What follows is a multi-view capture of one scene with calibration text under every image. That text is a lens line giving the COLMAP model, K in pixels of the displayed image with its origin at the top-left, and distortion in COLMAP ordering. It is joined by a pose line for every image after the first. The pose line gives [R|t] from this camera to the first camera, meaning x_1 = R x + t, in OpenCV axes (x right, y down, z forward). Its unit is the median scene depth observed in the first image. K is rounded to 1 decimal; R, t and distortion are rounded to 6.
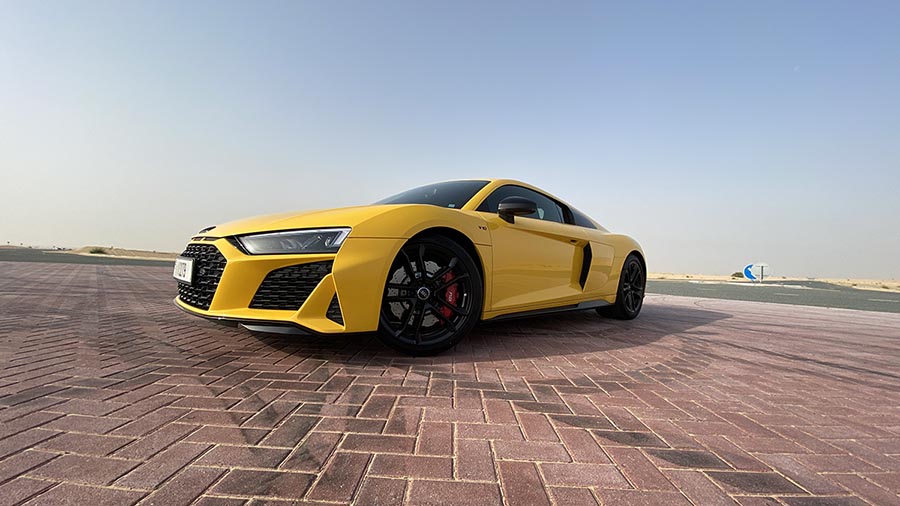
lens RADIAL K [[369.0, 0, 450.0], [0, 369.0, 253.0], [0, 0, 1]] dist [0.017293, -0.018852]
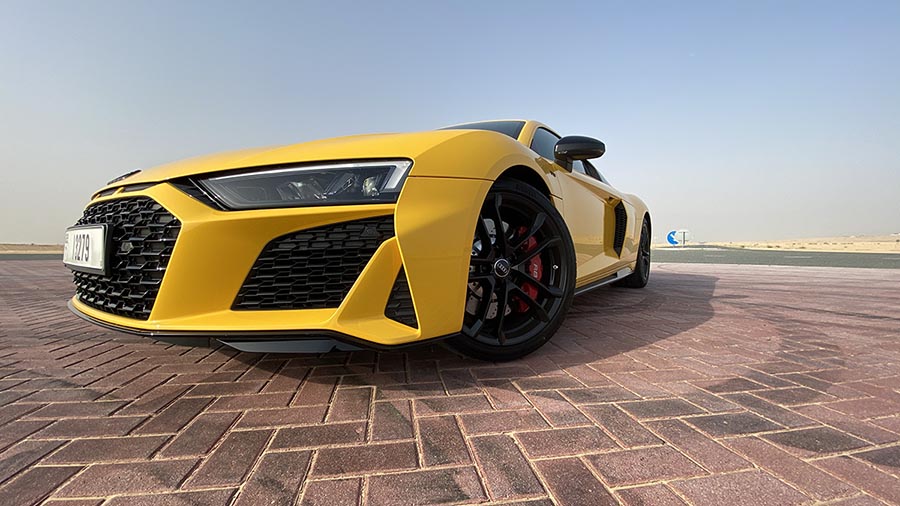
lens RADIAL K [[369.0, 0, 450.0], [0, 369.0, 253.0], [0, 0, 1]] dist [0.017293, -0.018852]
pose [[0.983488, -0.048052, 0.174478, -0.314488], [0.037931, 0.997424, 0.060889, 0.044166], [-0.176954, -0.053266, 0.982777, 0.410527]]
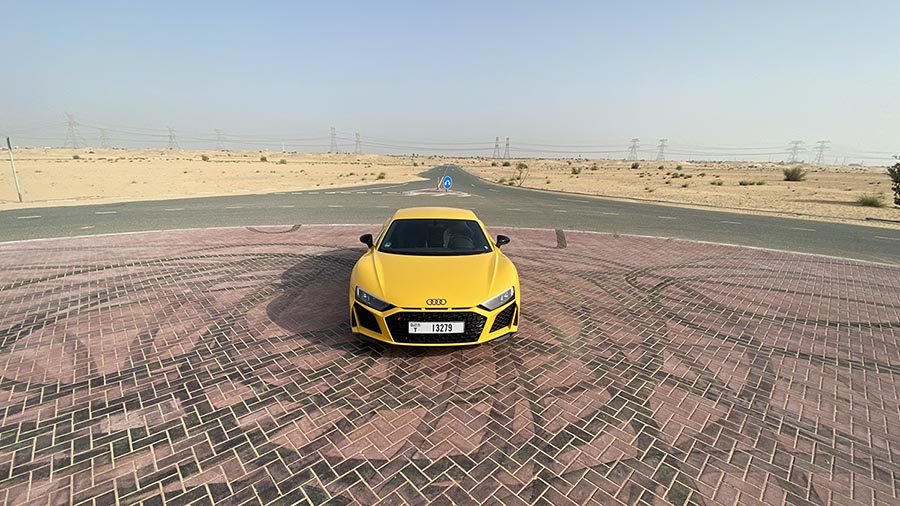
lens RADIAL K [[369.0, 0, 450.0], [0, 369.0, 253.0], [0, 0, 1]] dist [0.017293, -0.018852]
pose [[0.701958, -0.220055, 0.677371, -2.010620], [0.004450, 0.952408, 0.304794, -0.932194], [-0.712205, -0.210939, 0.669529, -0.177281]]
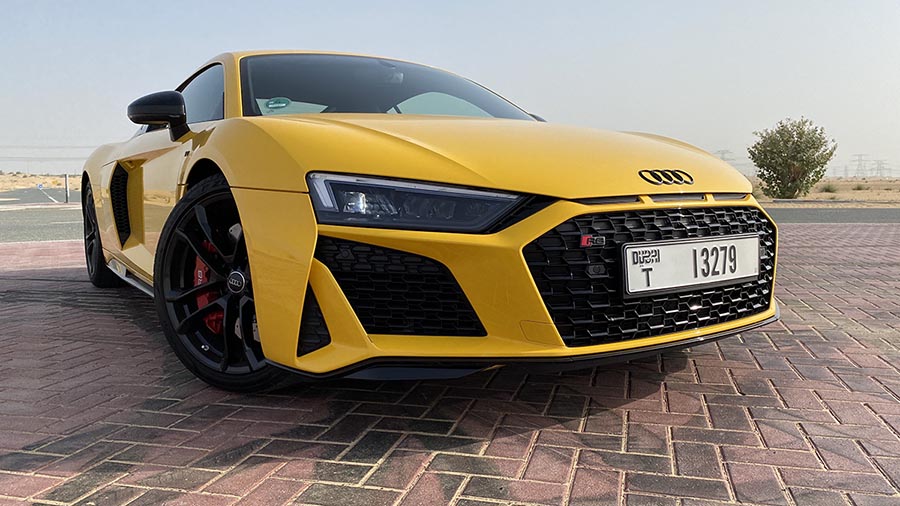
lens RADIAL K [[682.7, 0, 450.0], [0, 682.7, 253.0], [0, 0, 1]] dist [0.012717, -0.001019]
pose [[0.238217, -0.159634, 0.958003, -1.832586], [-0.011682, 0.985857, 0.167180, -0.123646], [-0.971142, -0.051016, 0.232984, 1.231052]]
